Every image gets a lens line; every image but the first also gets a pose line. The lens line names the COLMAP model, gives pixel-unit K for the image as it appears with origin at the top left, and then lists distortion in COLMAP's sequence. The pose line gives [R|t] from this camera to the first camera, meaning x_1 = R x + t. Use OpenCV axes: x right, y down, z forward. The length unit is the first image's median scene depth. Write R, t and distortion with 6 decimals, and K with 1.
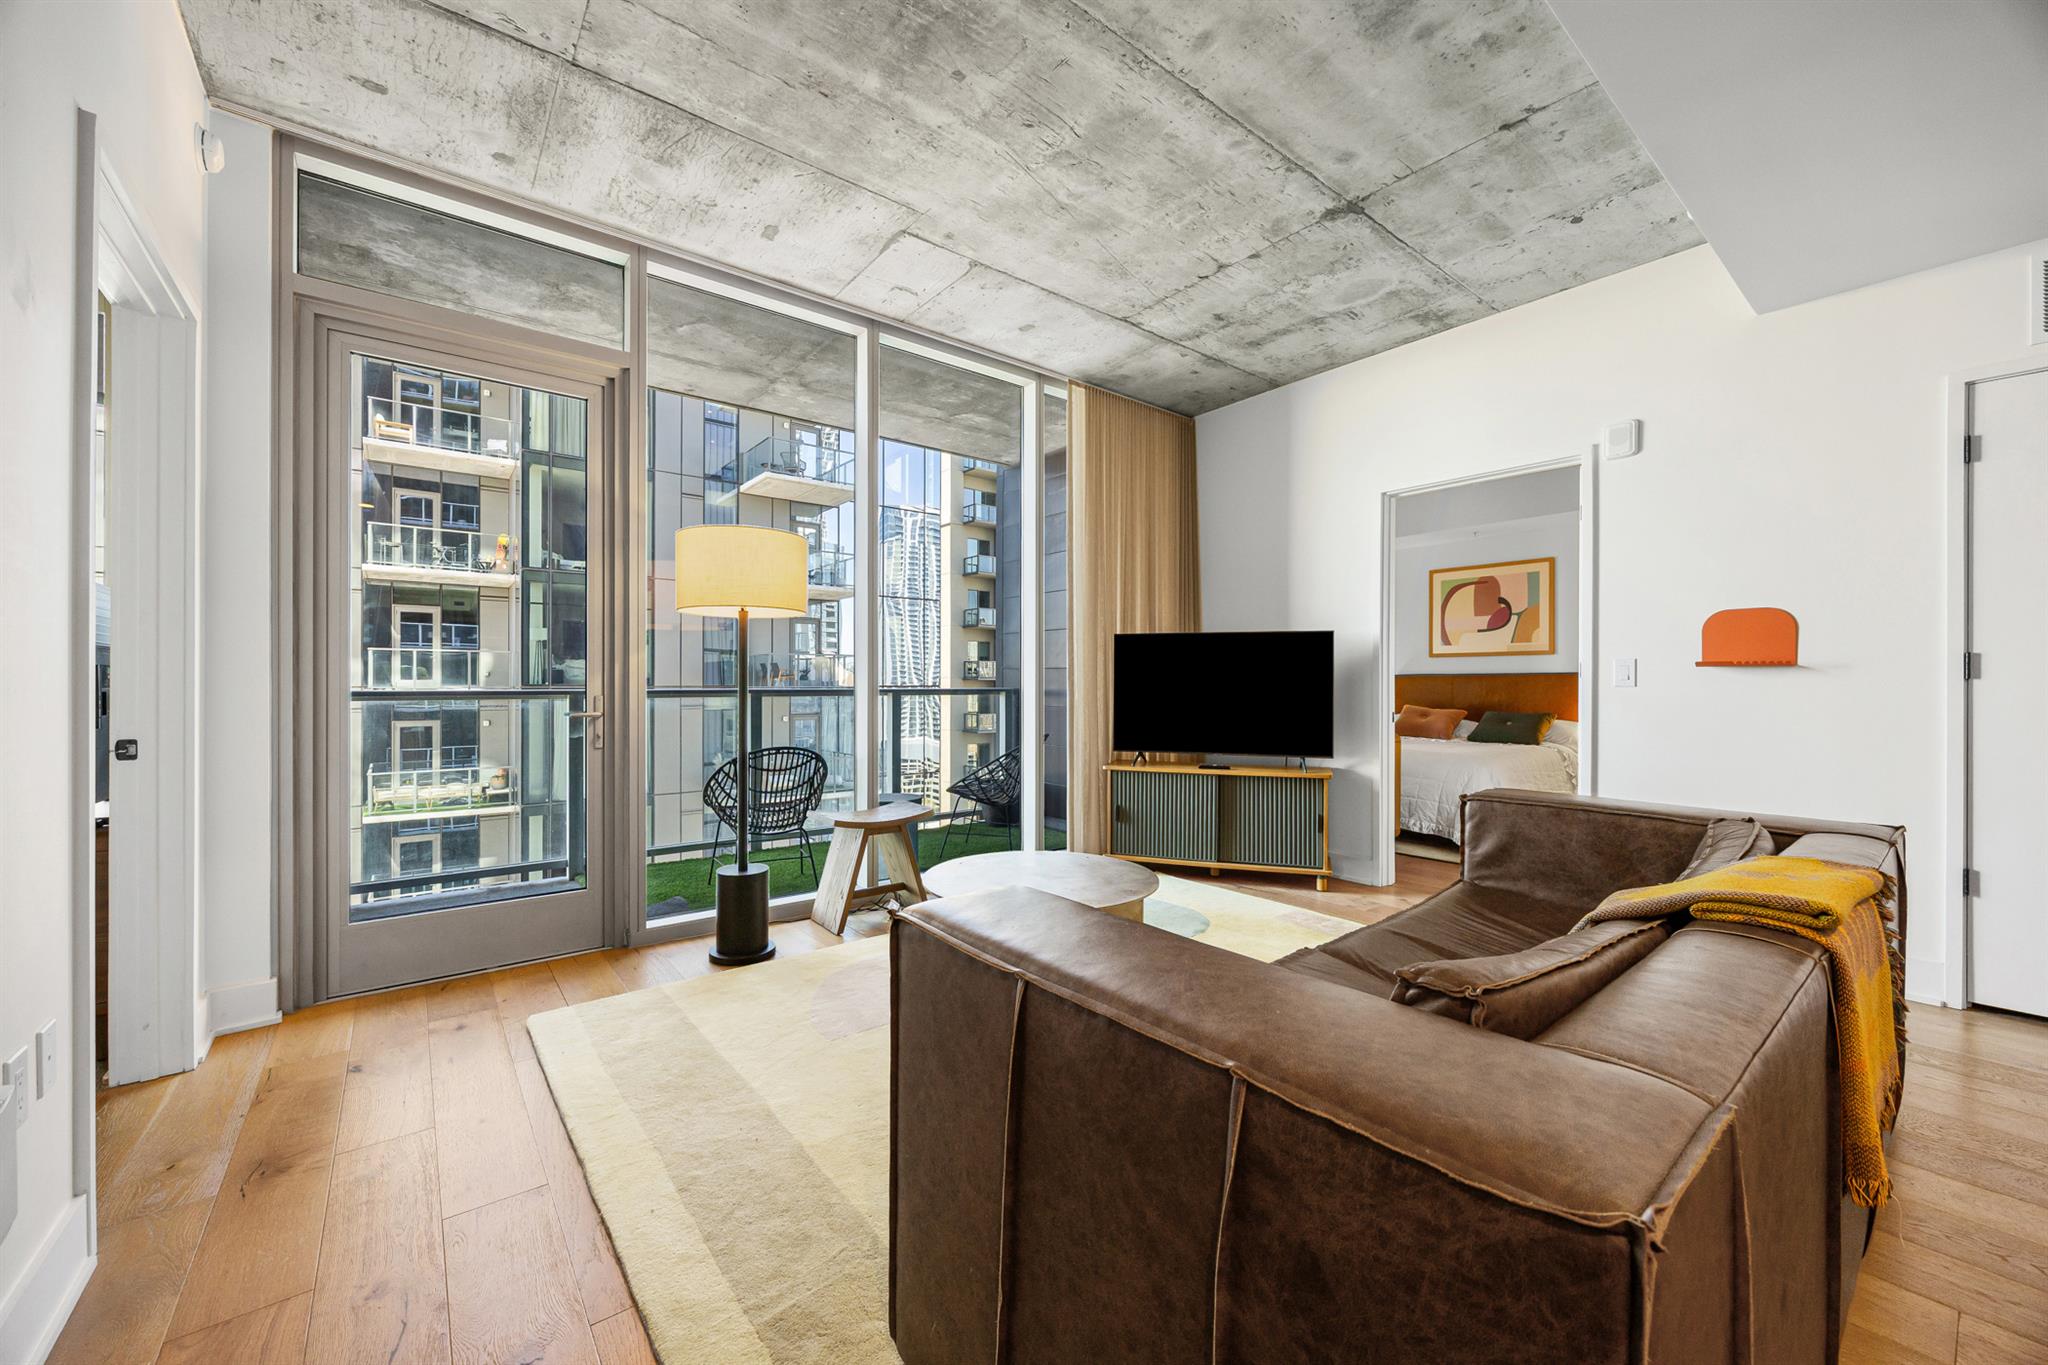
lens RADIAL K [[789.1, 0, 1028.6], [0, 789.1, 686.4], [0, 0, 1]] dist [0.000759, 0.000245]
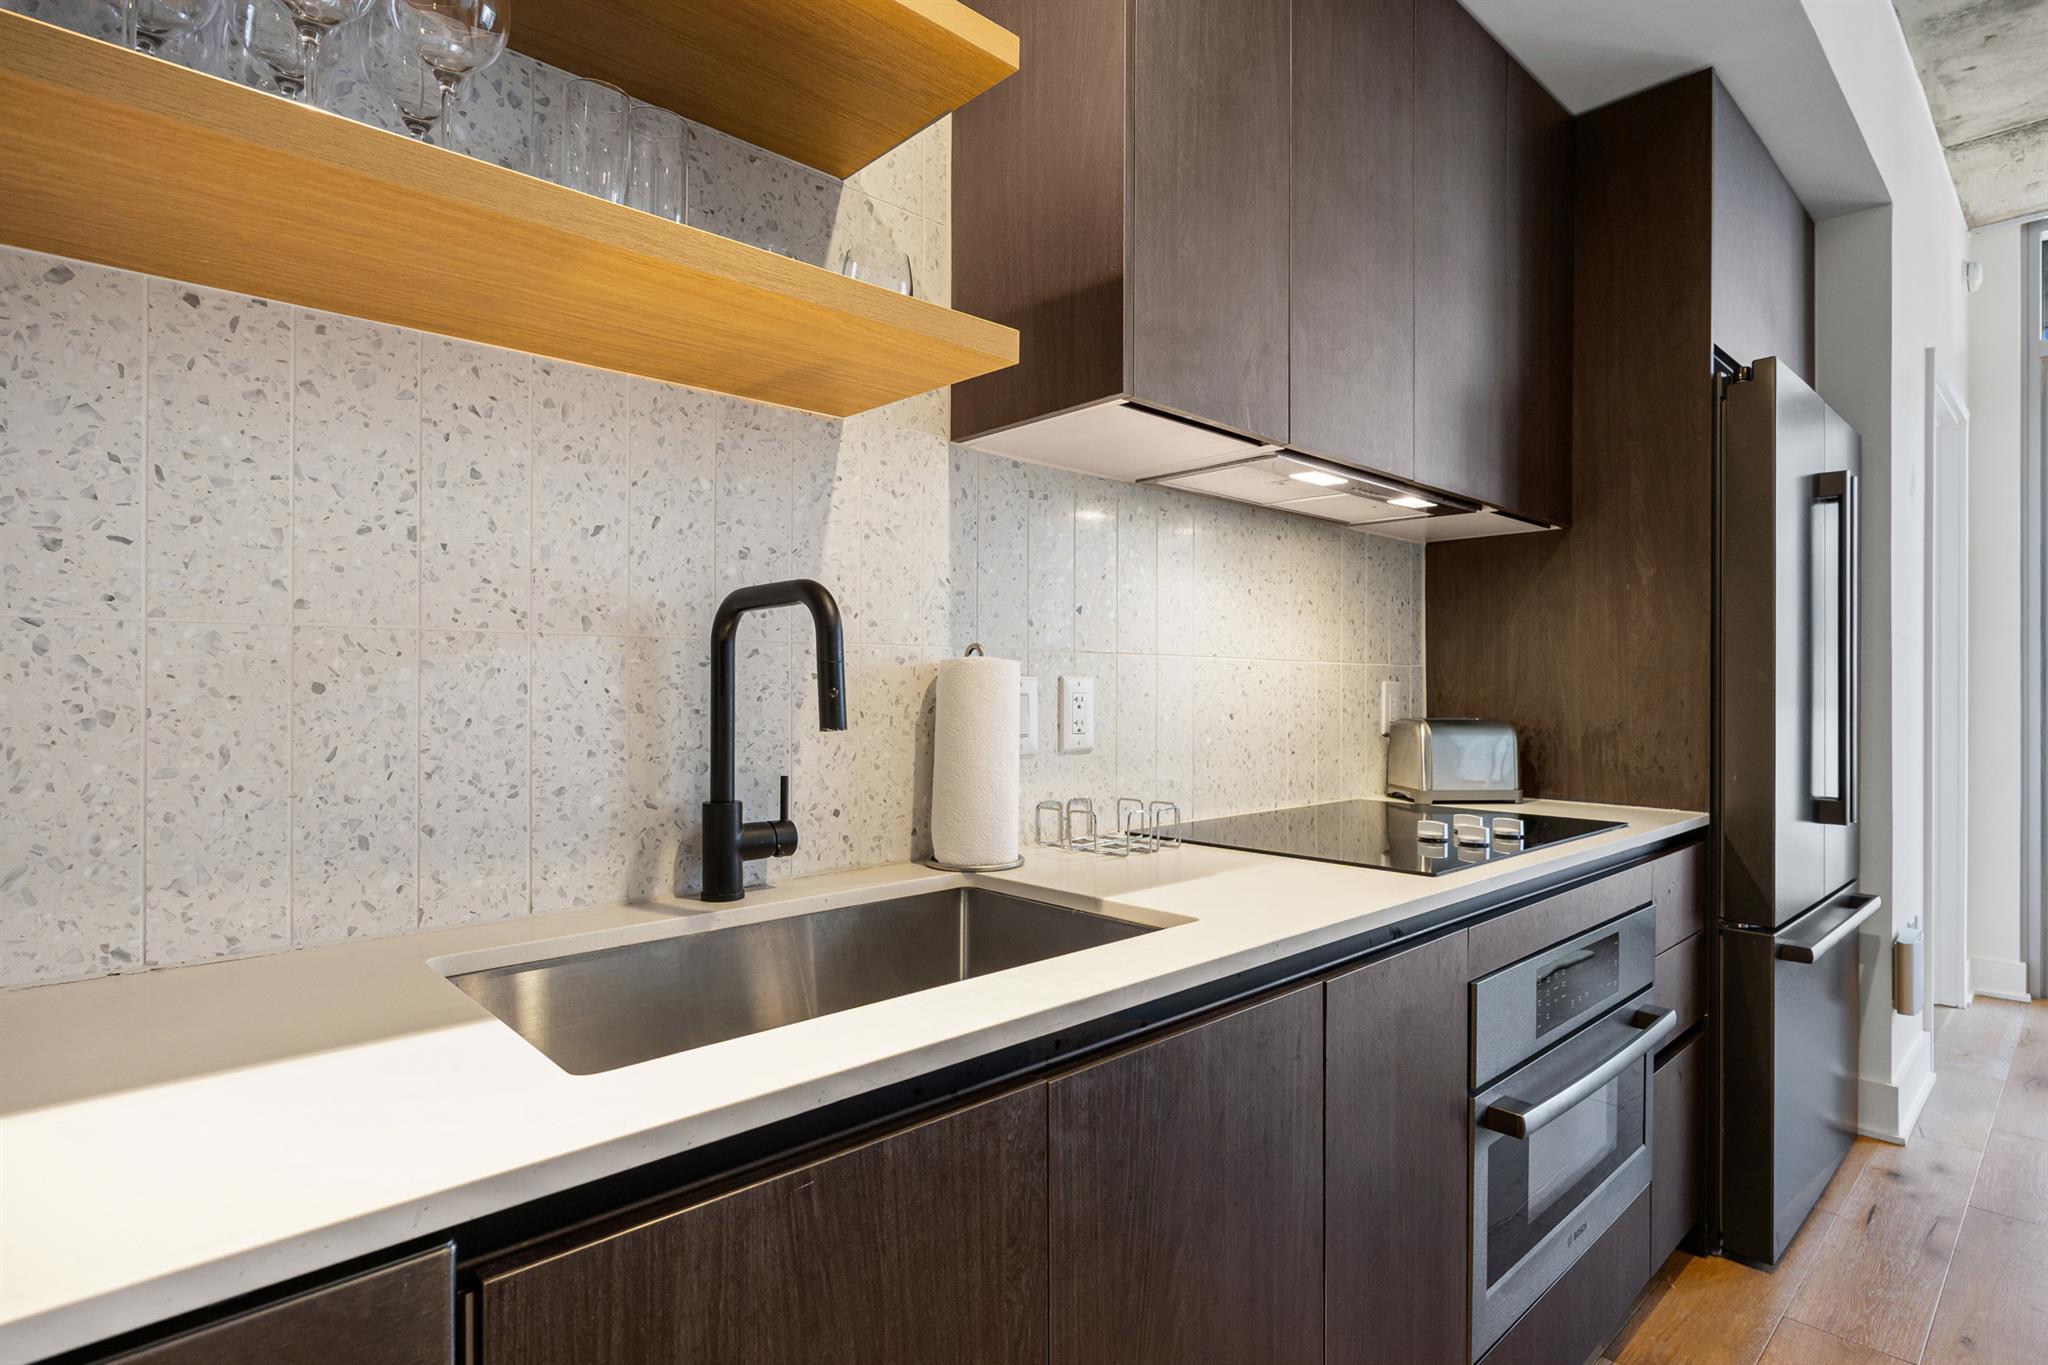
lens RADIAL K [[1024.3, 0, 1026.6], [0, 1024.3, 681.1], [0, 0, 1]] dist [-0.000006, 0.000289]
pose [[0.083833, -0.008478, -0.996444, 0.340132], [-0.009861, 0.999908, -0.009337, -0.010758], [0.996431, 0.010609, 0.083742, -0.474222]]
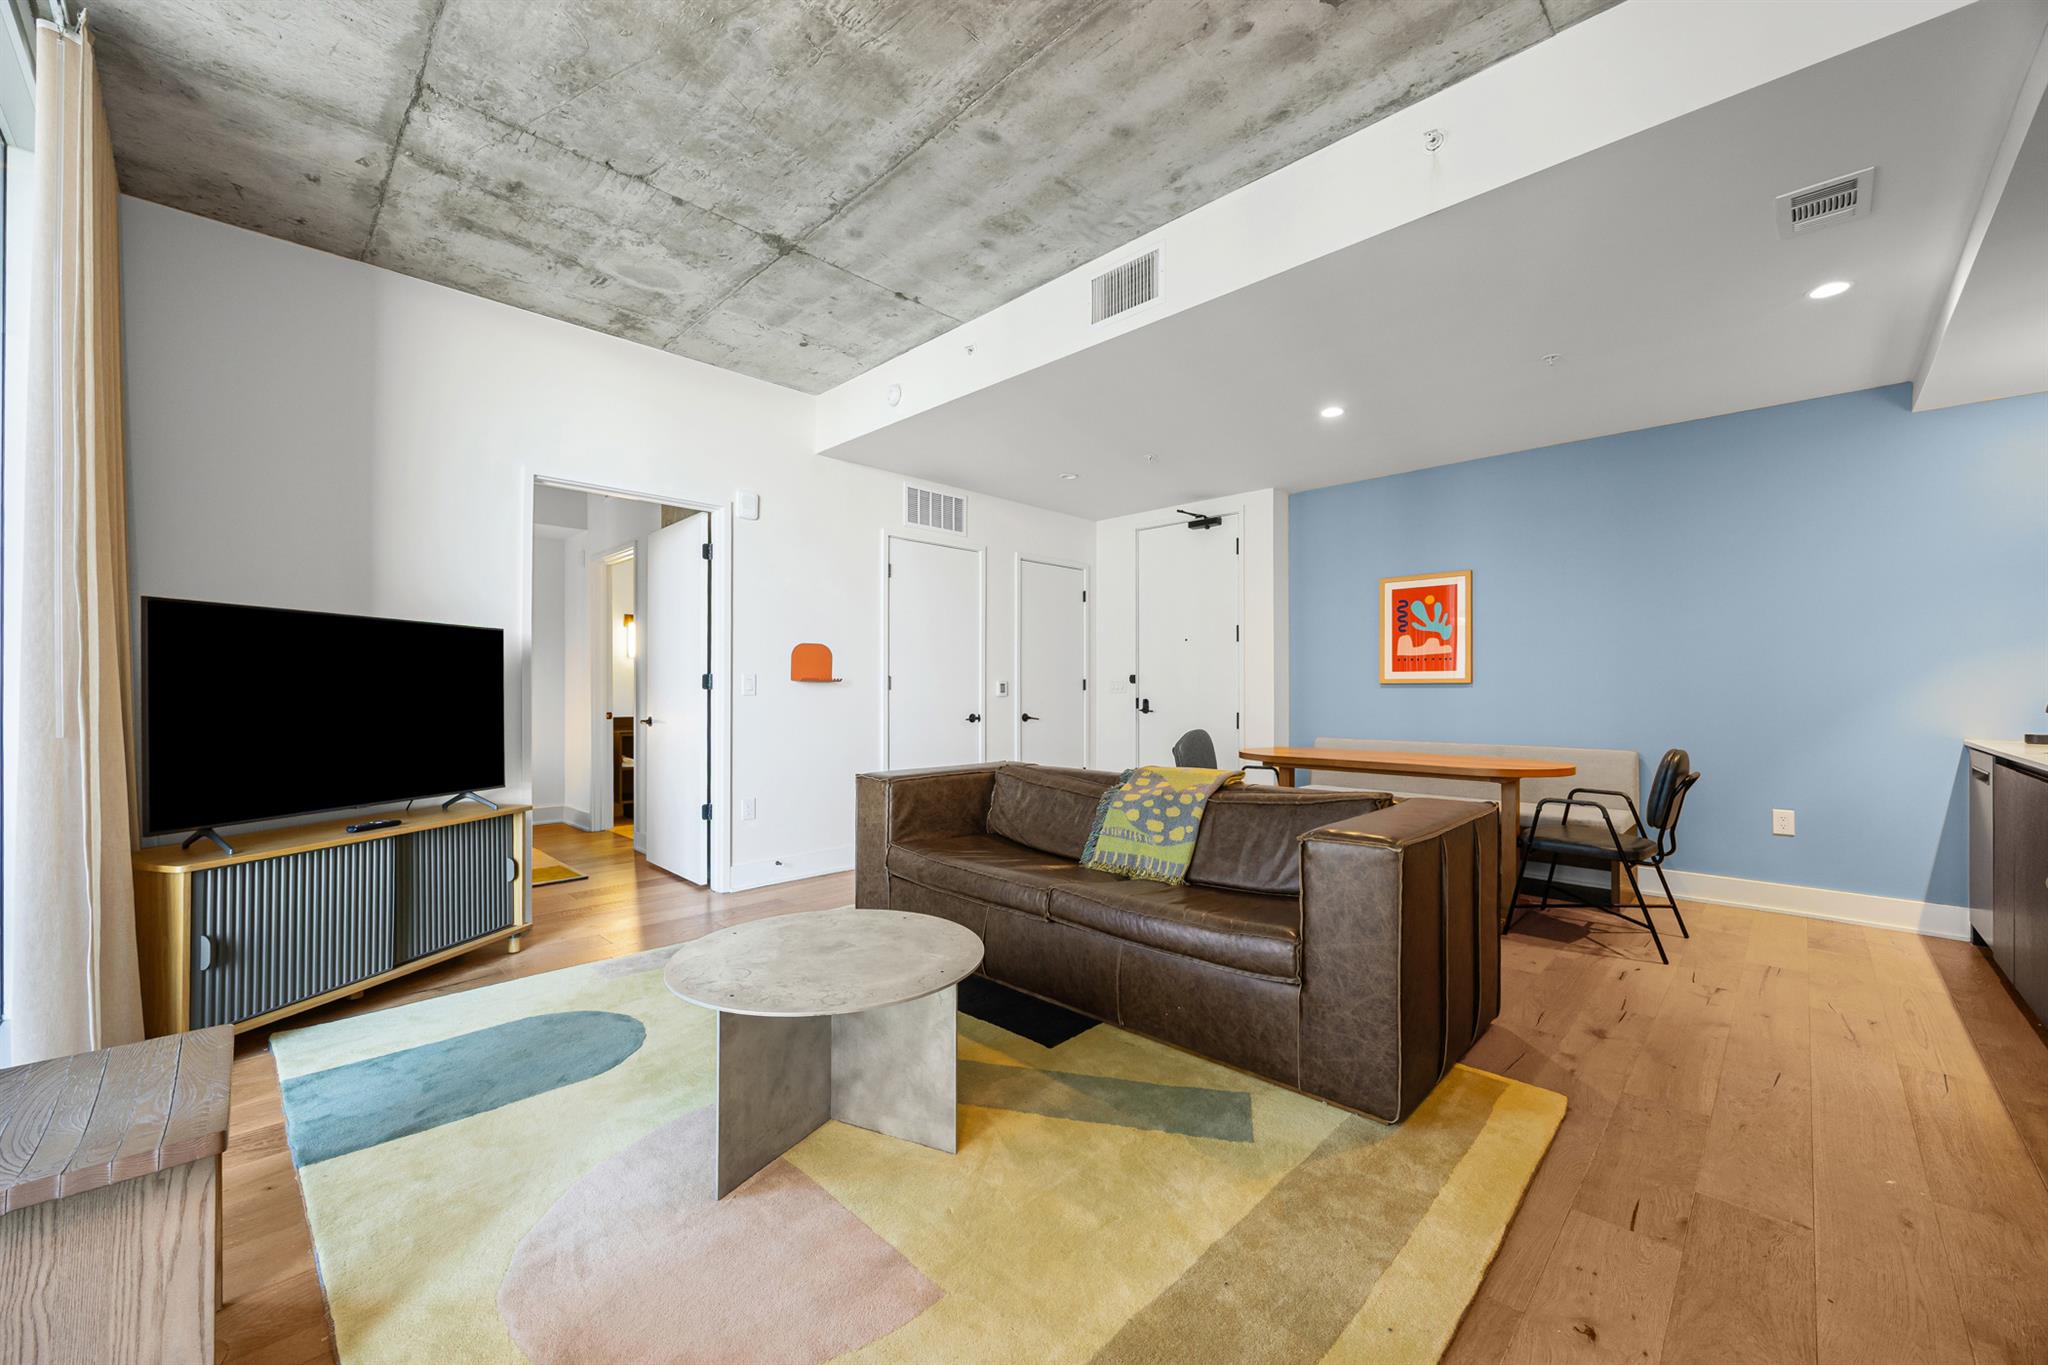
lens RADIAL K [[789.1, 0, 1030.7], [0, 789.1, 682.9], [0, 0, 1]] dist [0.000759, 0.000245]
pose [[-0.128127, 0.003969, 0.991750, -0.665753], [0.003983, 0.999986, -0.003487, -0.014708], [-0.991750, 0.003503, -0.128141, 0.788253]]
